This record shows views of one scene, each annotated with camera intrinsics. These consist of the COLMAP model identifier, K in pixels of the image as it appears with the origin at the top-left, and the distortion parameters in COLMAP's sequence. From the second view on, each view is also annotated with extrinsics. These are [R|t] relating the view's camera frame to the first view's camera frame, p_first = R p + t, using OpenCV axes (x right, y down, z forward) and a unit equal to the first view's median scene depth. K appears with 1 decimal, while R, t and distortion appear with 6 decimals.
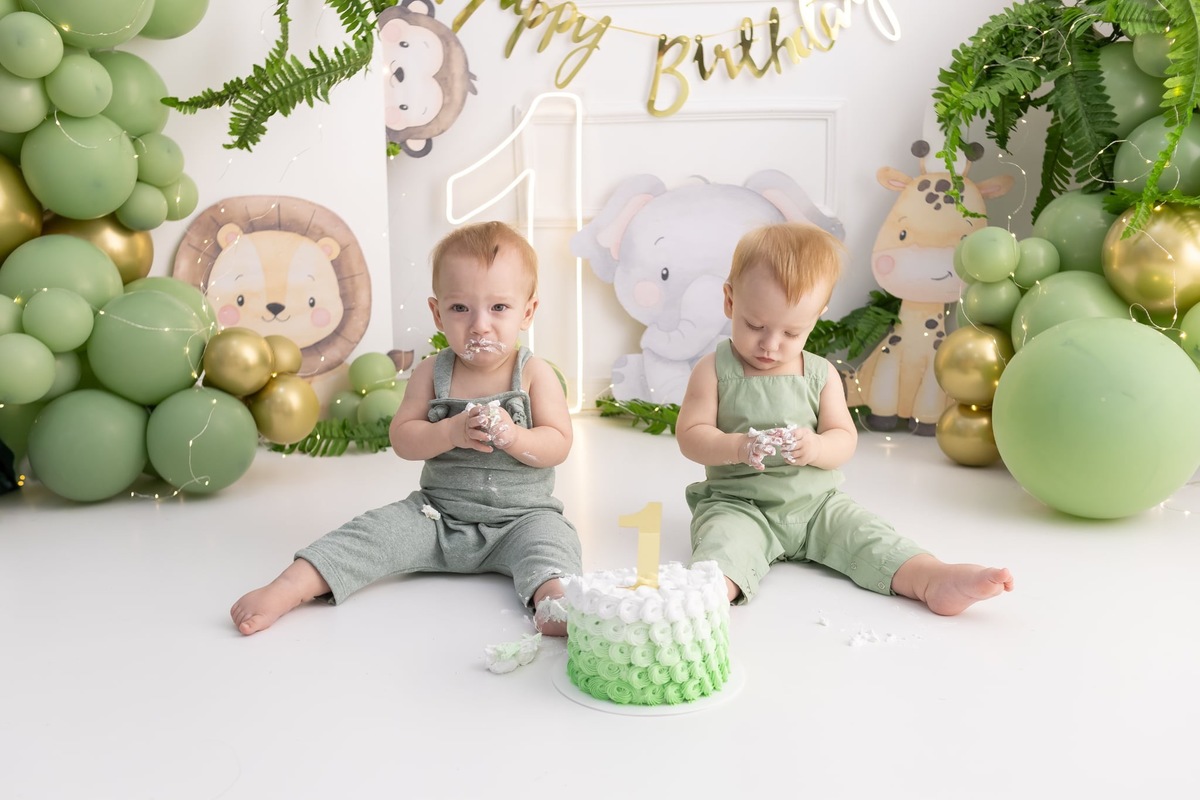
lens RADIAL K [[1298.9, 0, 569.5], [0, 1298.9, 416.3], [0, 0, 1]] dist [0.018437, 0.000000]
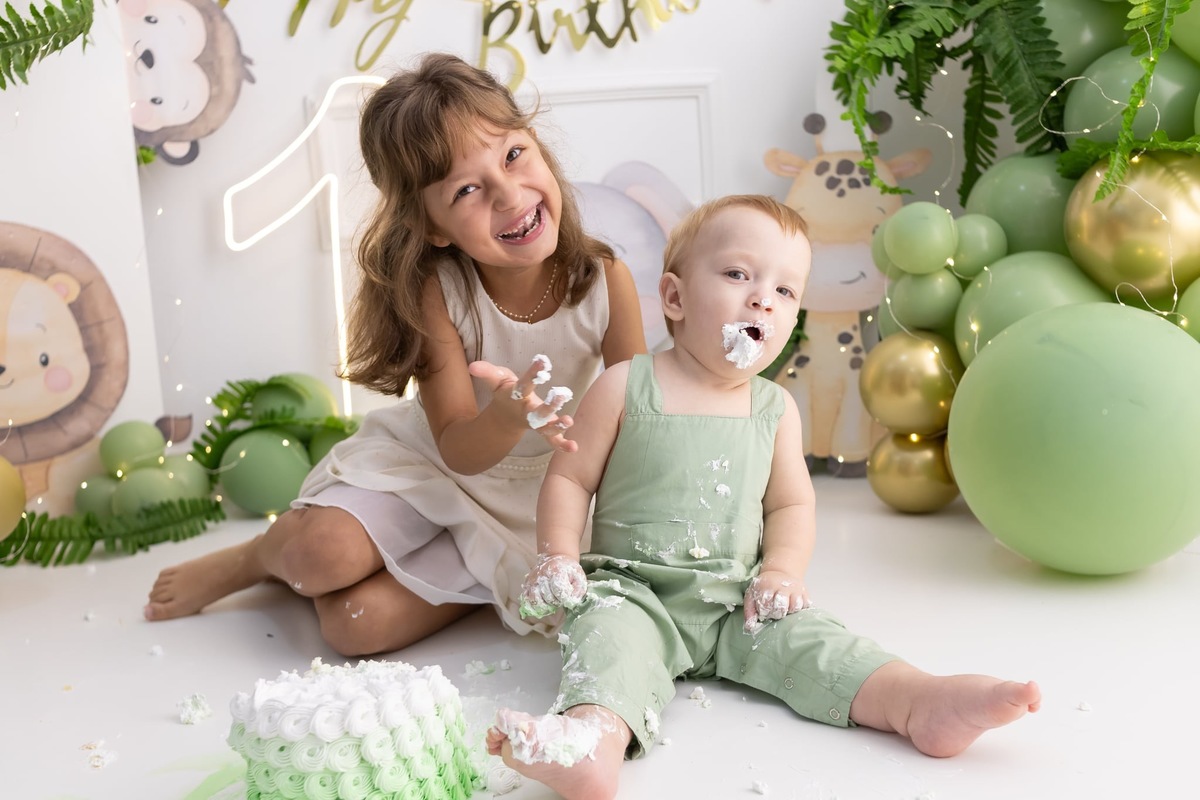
lens RADIAL K [[1298.9, 0, 590.9], [0, 1298.9, 410.3], [0, 0, 1]] dist [0.018437, 0.000000]
pose [[0.992379, -0.066715, 0.103599, 0.036216], [0.071790, 0.996356, -0.046049, -0.001018], [-0.100149, 0.053136, 0.993553, 0.220326]]
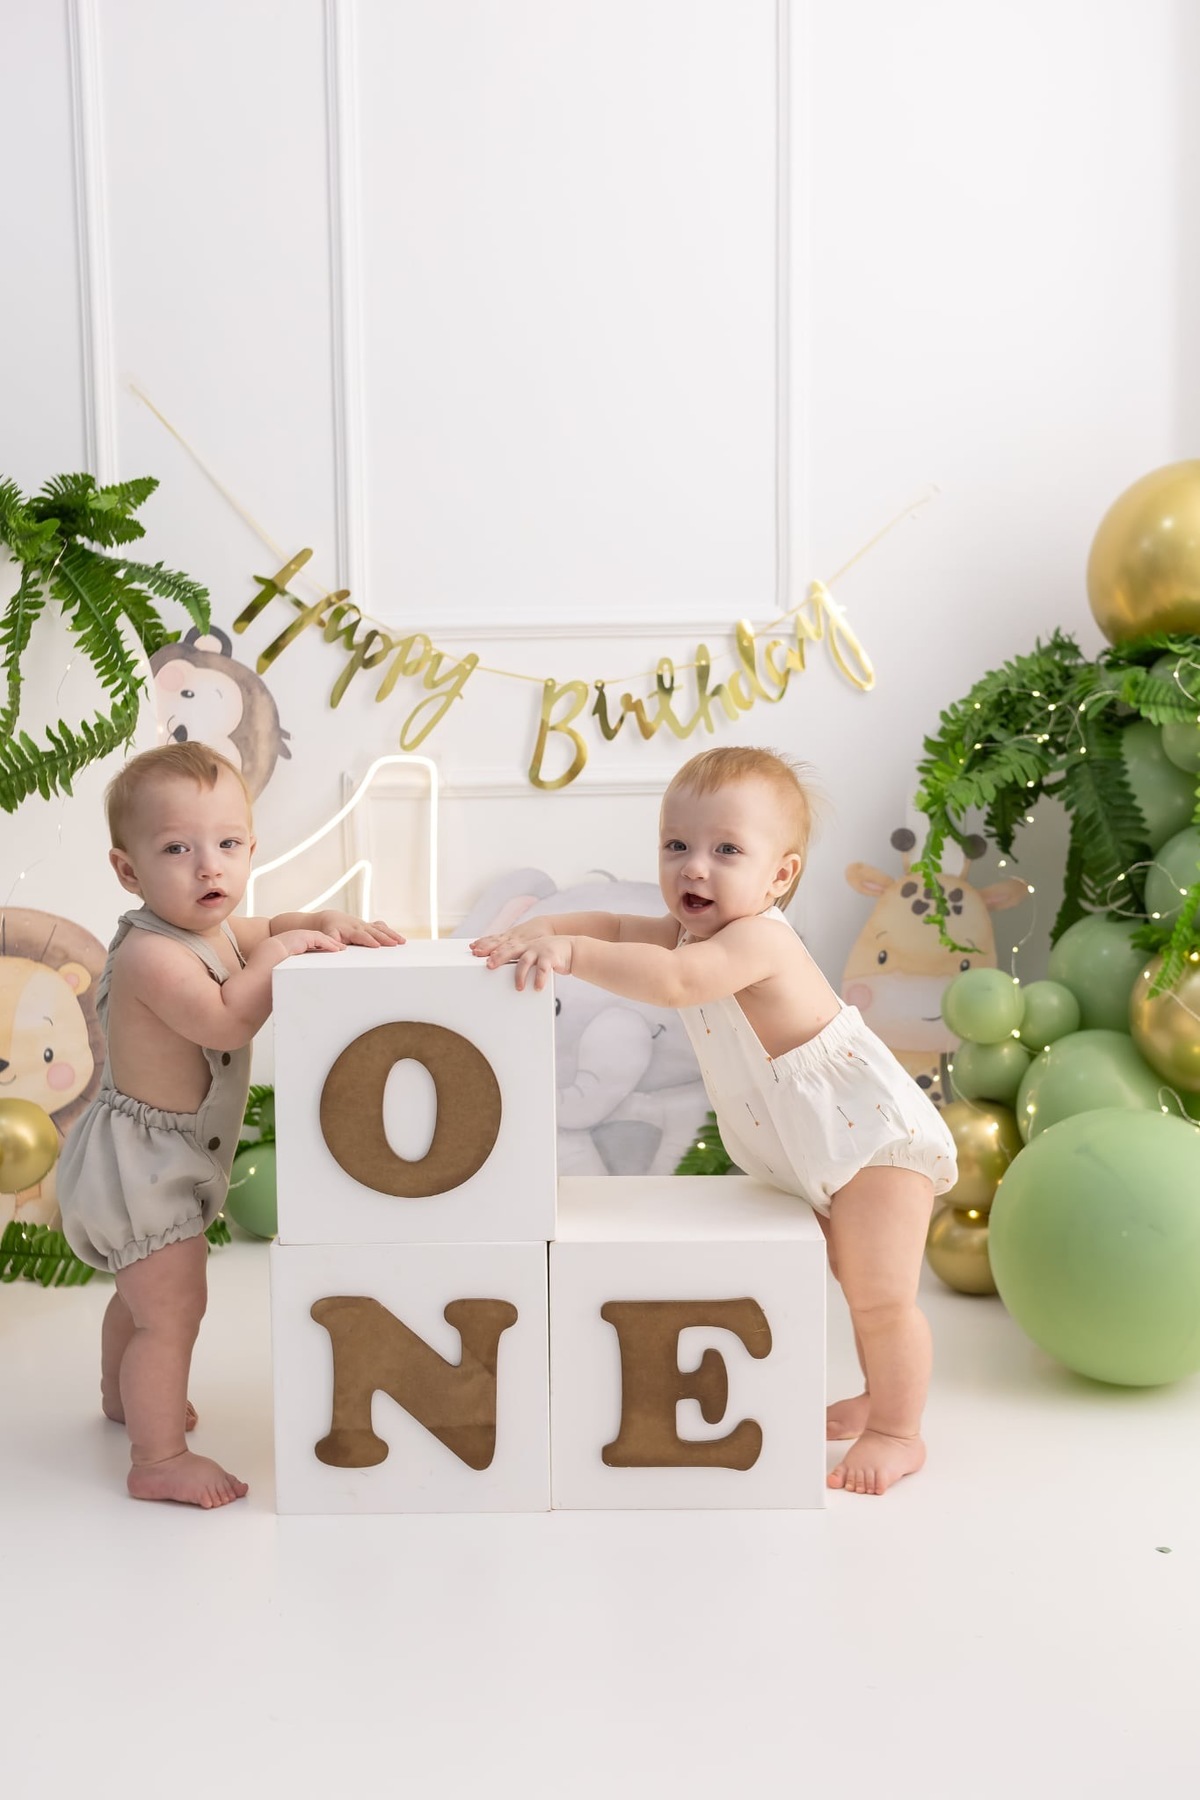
lens RADIAL K [[1948.3, 0, 594.7], [0, 1948.3, 906.2], [0, 0, 1]] dist [0.018437, 0.000000]
pose [[0.998433, -0.000520, 0.055957, 0.036872], [0.005865, 0.995423, -0.095388, -0.066027], [-0.055651, 0.095566, 0.993866, -0.068561]]
